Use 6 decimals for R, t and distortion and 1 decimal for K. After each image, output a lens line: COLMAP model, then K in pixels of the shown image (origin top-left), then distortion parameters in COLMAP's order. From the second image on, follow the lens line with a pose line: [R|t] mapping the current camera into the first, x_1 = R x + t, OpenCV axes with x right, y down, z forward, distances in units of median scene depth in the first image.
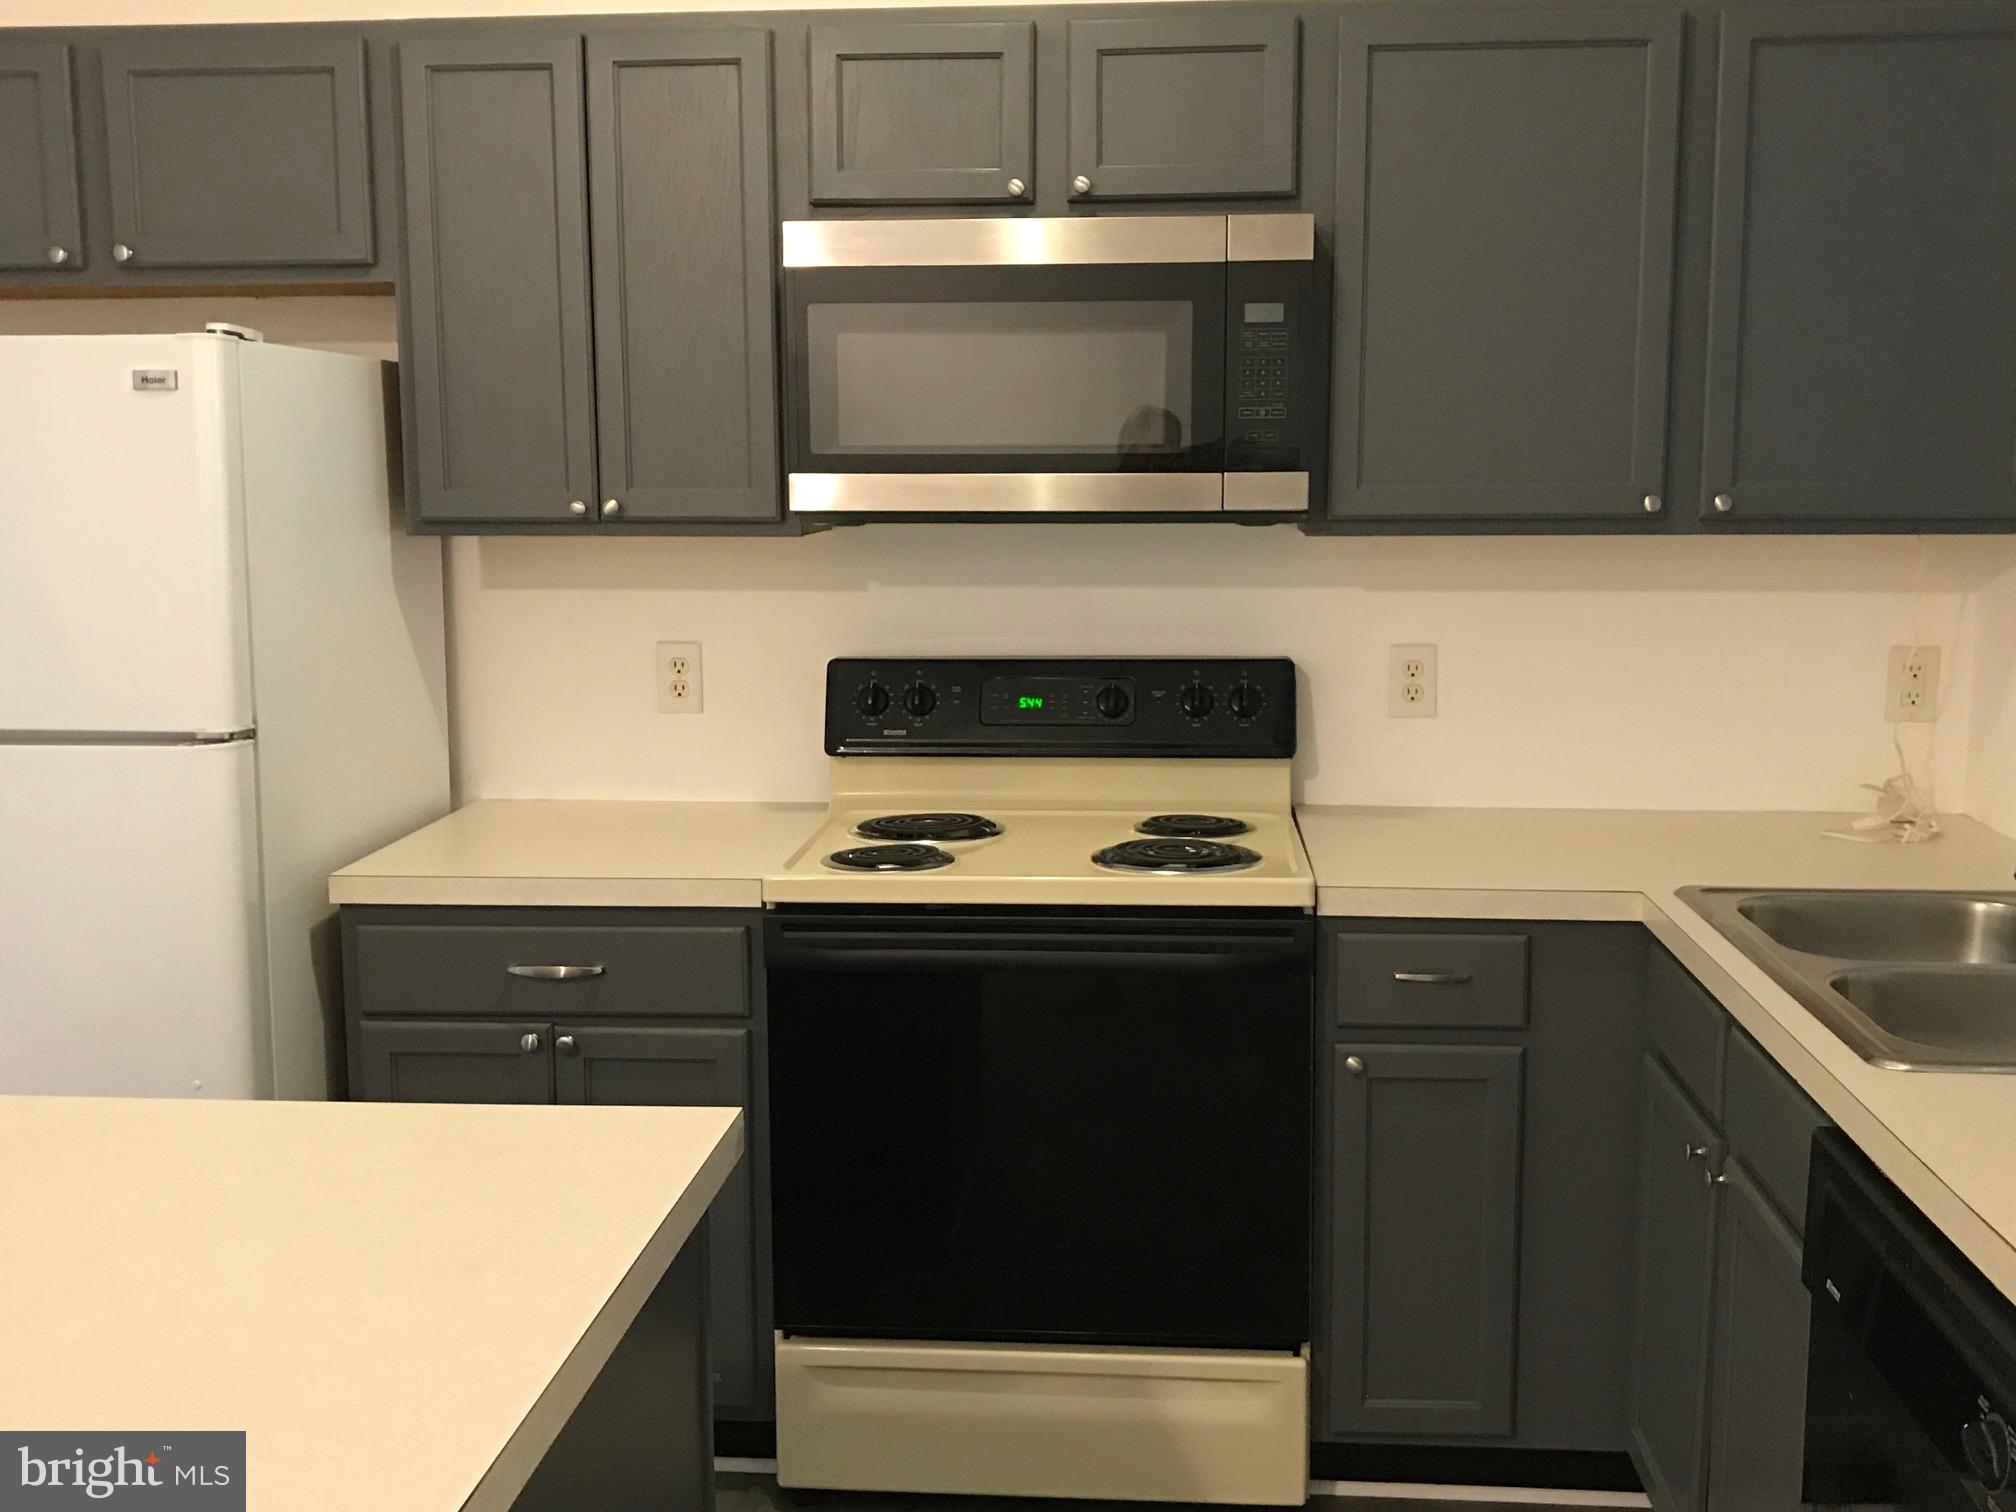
lens RADIAL K [[2081.2, 0, 1008.4], [0, 2081.2, 763.3], [0, 0, 1]] dist [0.001955, 0.000000]
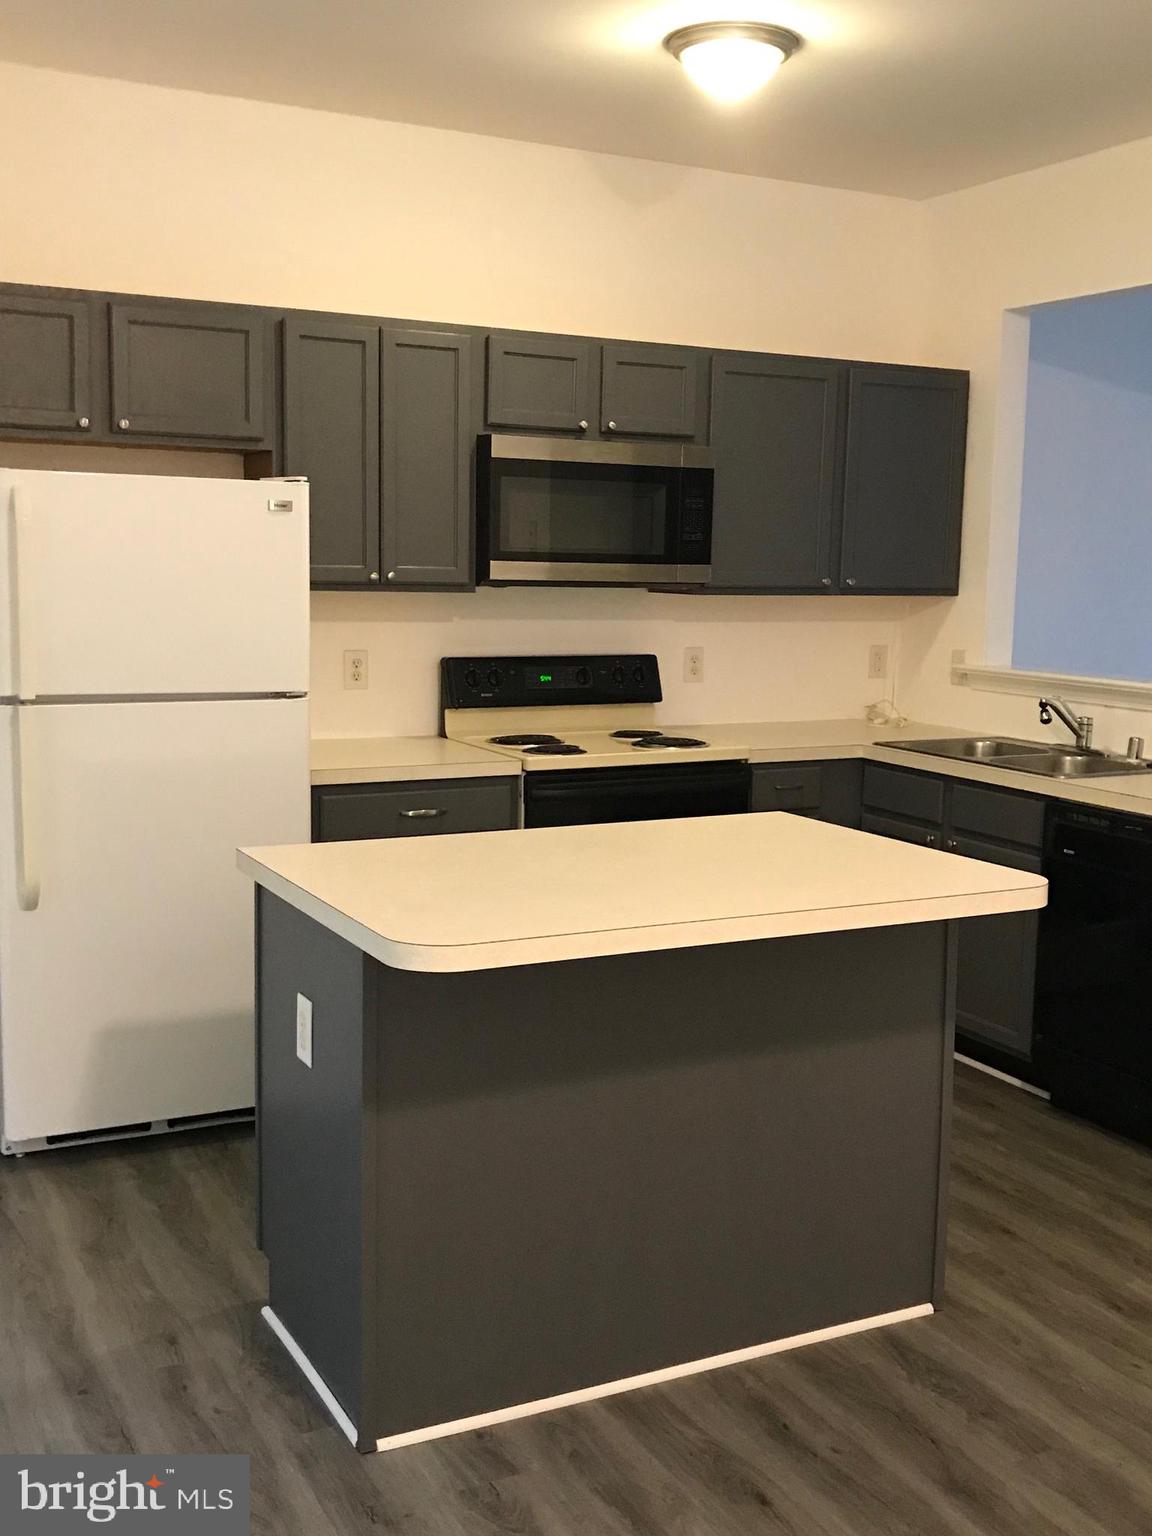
lens RADIAL K [[1585.7, 0, 575.8], [0, 1585.7, 763.3], [0, 0, 1]] dist [0.001955, 0.000000]
pose [[0.841449, -0.047884, 0.538210, -0.831264], [0.052551, 0.998596, 0.006686, 0.046016], [-0.537775, 0.022658, 0.842784, -0.299426]]
